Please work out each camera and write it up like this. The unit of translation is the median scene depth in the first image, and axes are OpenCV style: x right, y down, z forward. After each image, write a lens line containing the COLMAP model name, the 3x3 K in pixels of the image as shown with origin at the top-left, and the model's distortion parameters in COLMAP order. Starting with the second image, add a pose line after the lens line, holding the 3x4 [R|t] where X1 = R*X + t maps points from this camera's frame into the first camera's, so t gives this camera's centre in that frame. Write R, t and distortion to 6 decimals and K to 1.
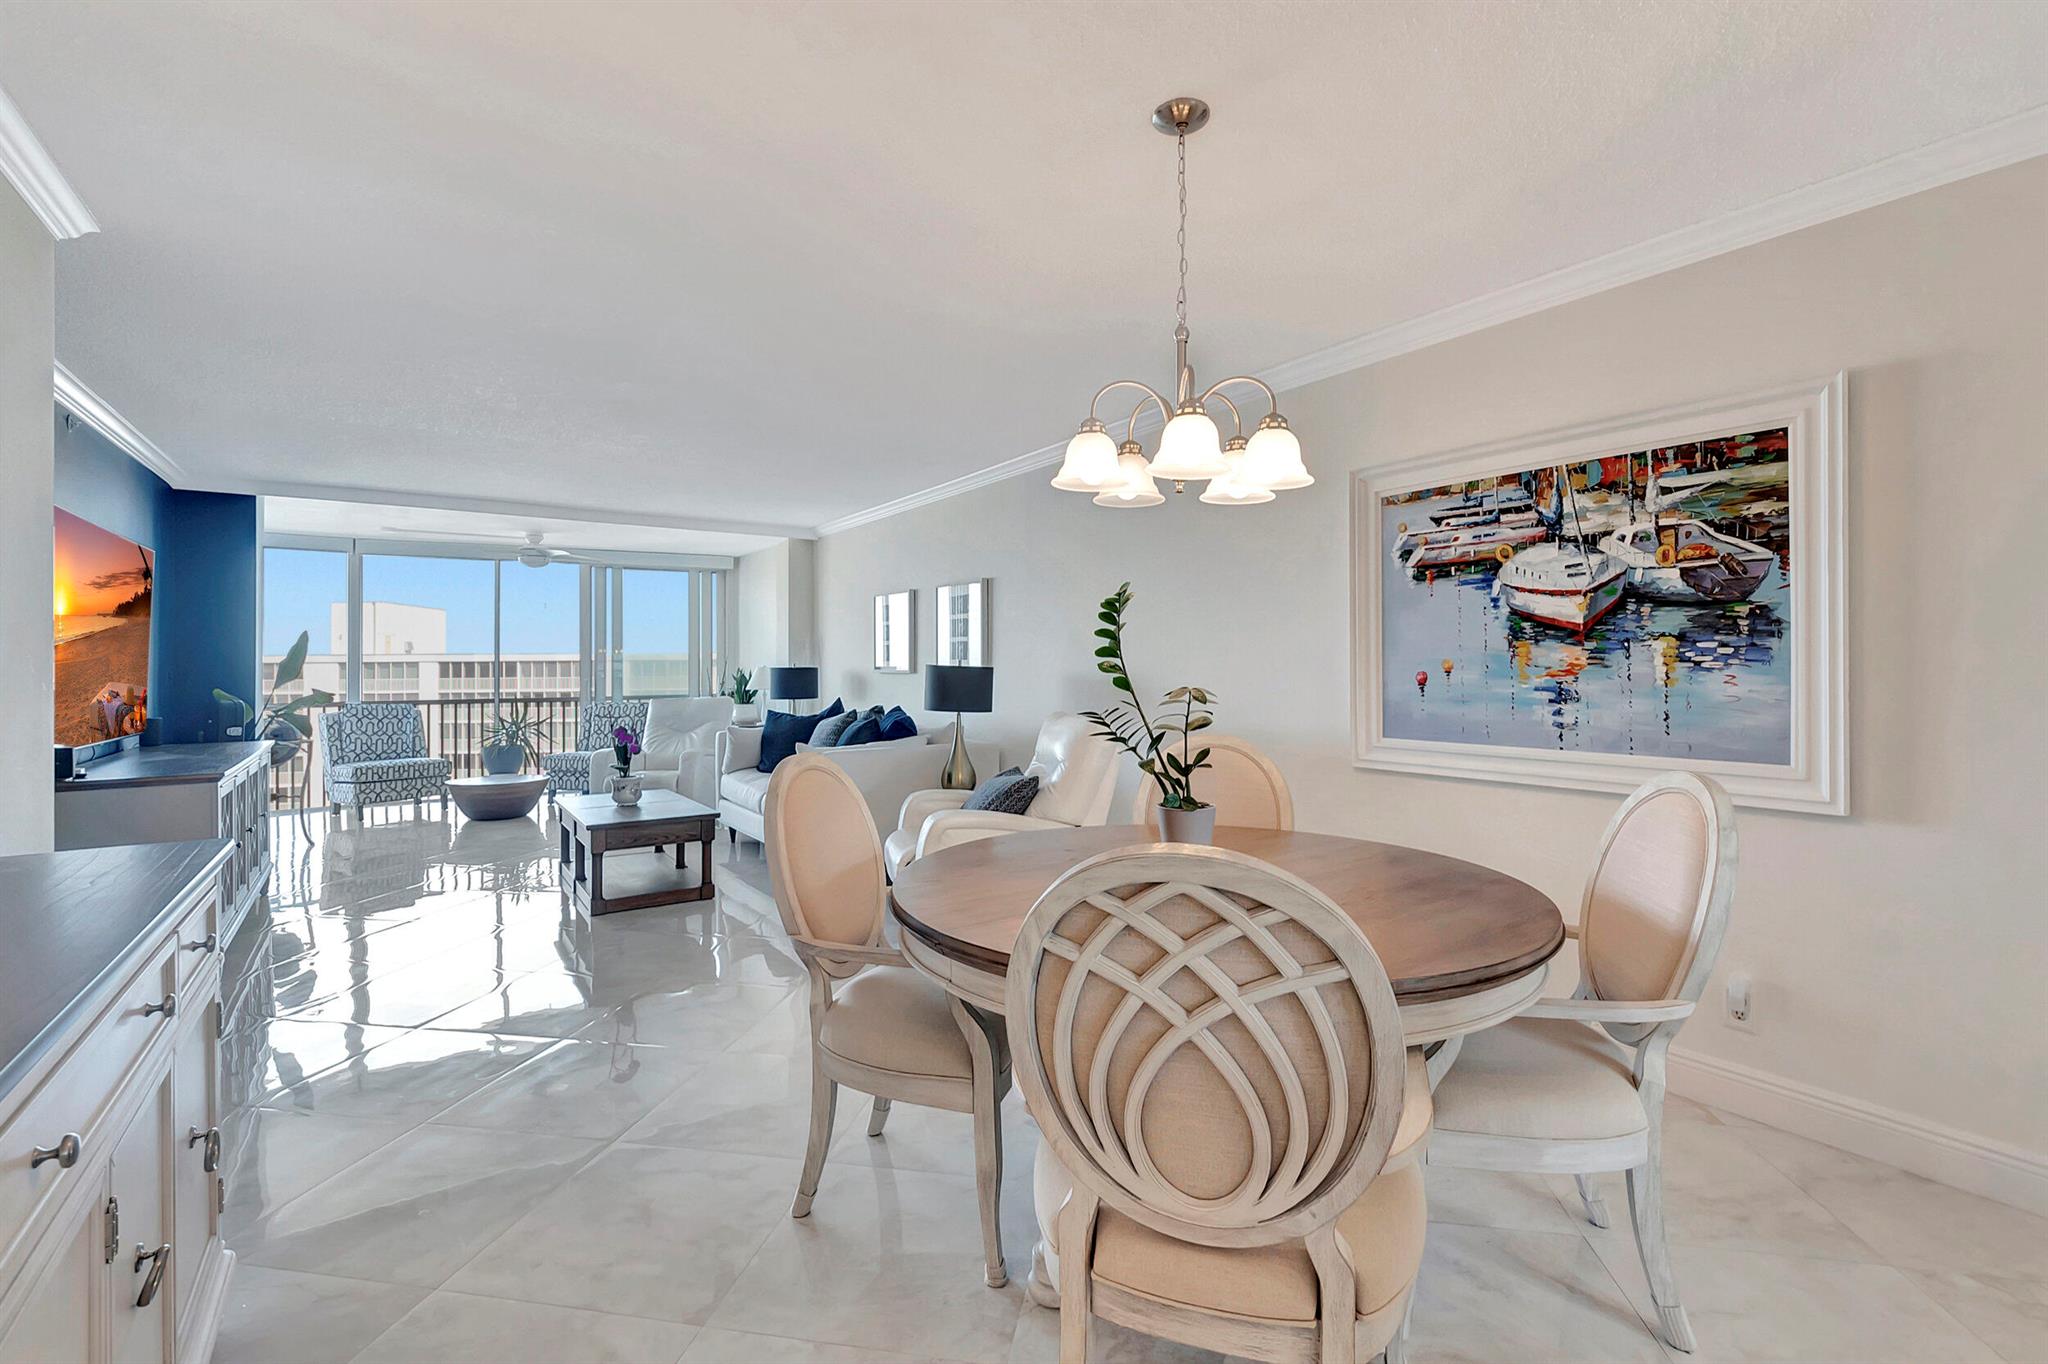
lens RADIAL K [[909.3, 0, 1027.1], [0, 909.3, 670.2], [0, 0, 1]] dist [-0.000227, -0.000020]
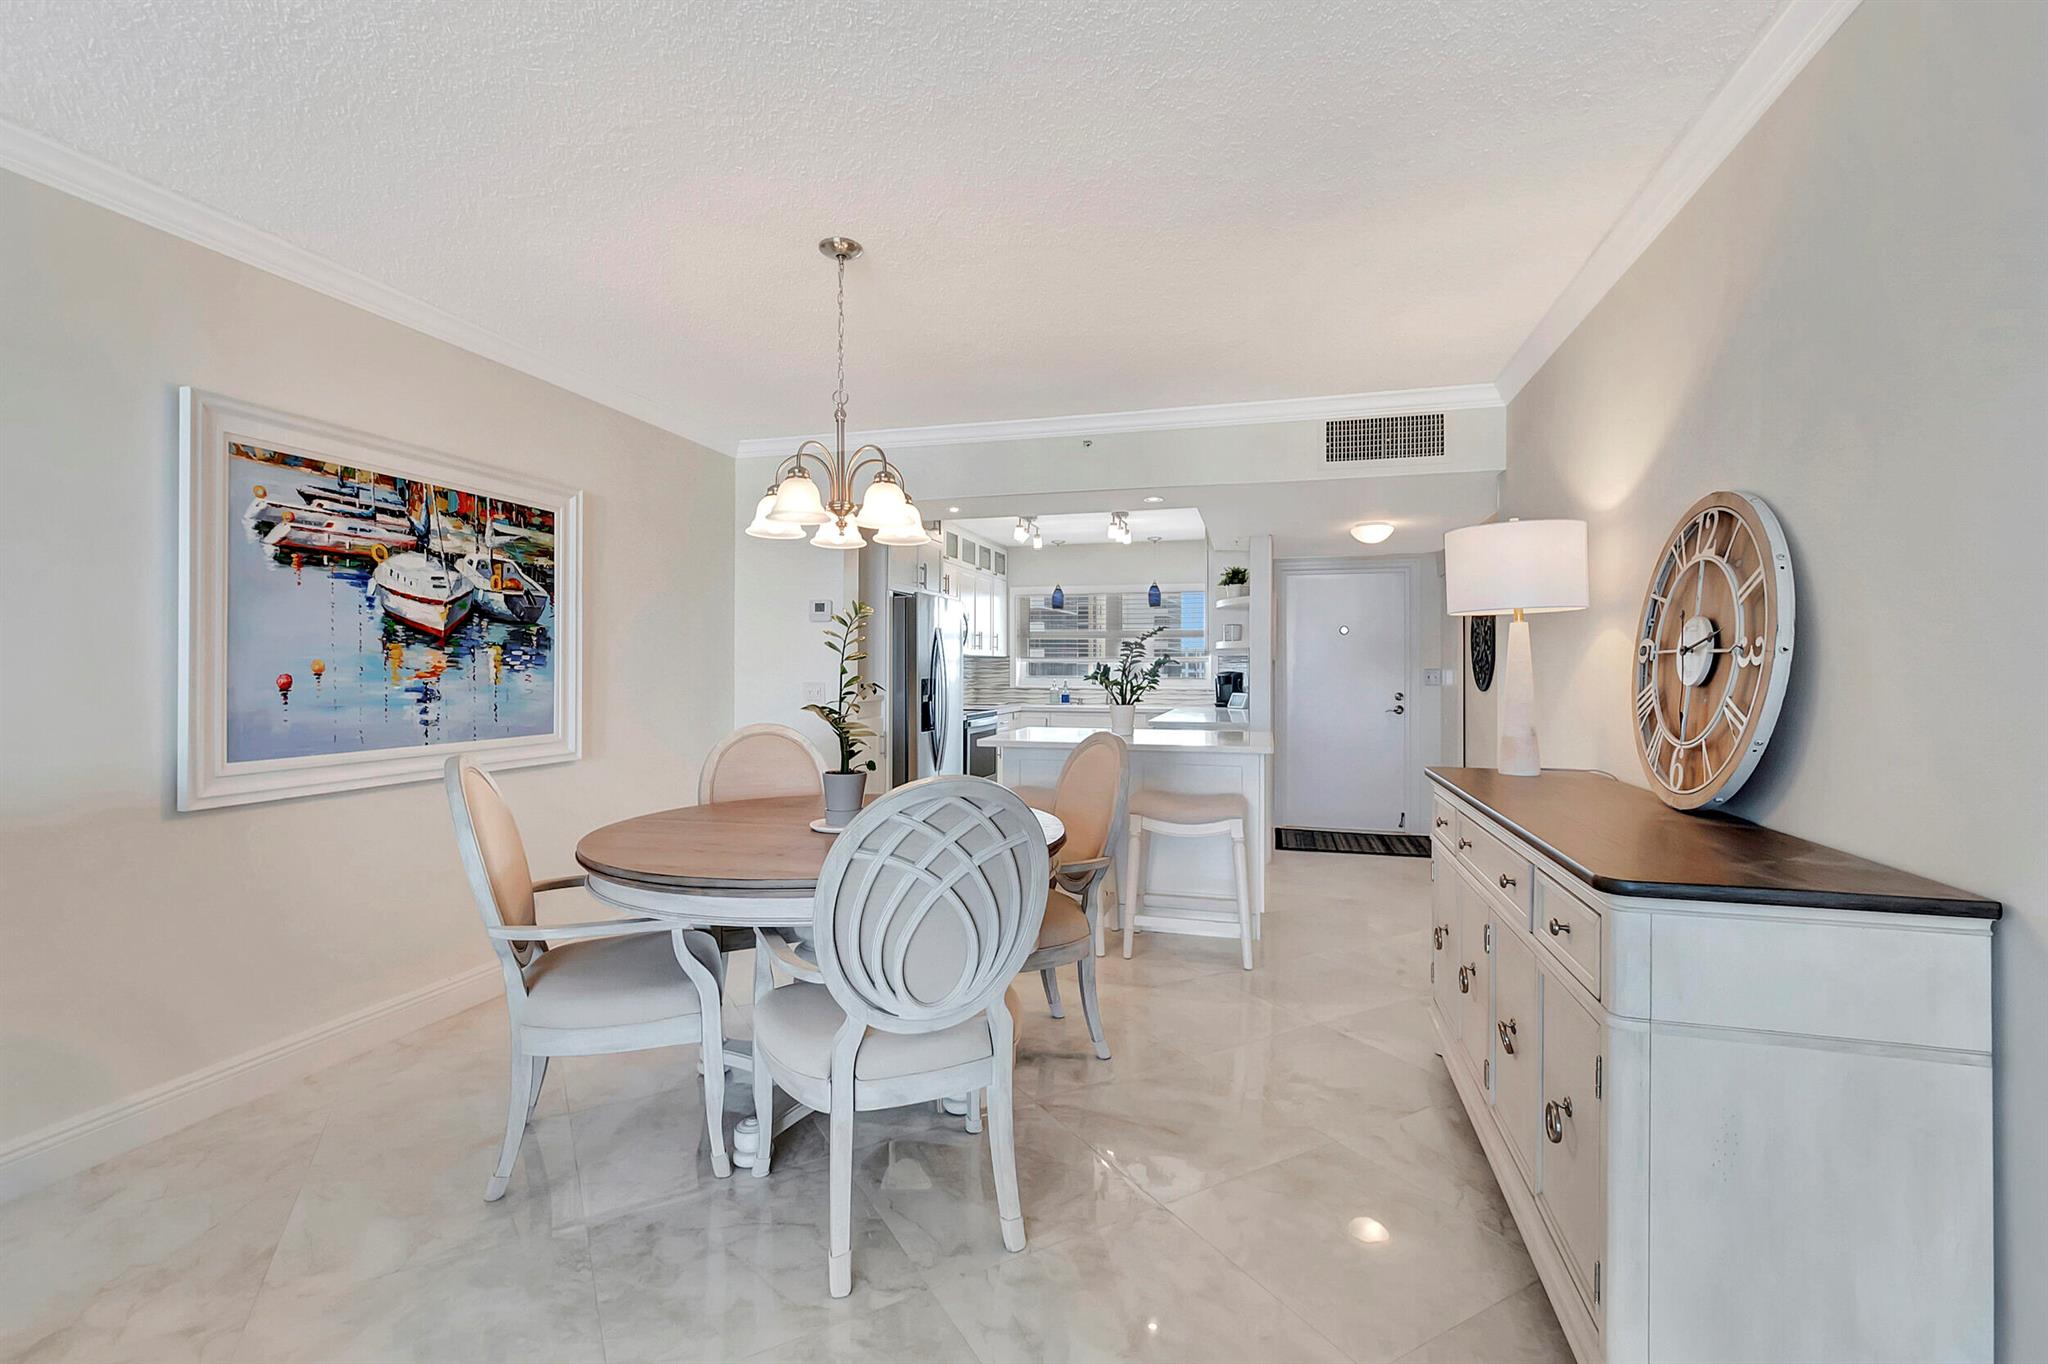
lens RADIAL K [[909.3, 0, 1027.1], [0, 909.3, 670.2], [0, 0, 1]] dist [-0.000227, -0.000020]
pose [[-0.640946, -0.002115, 0.767583, -0.710795], [-0.000485, 0.999997, 0.002350, -0.004981], [-0.767586, 0.001134, -0.640945, 1.145613]]
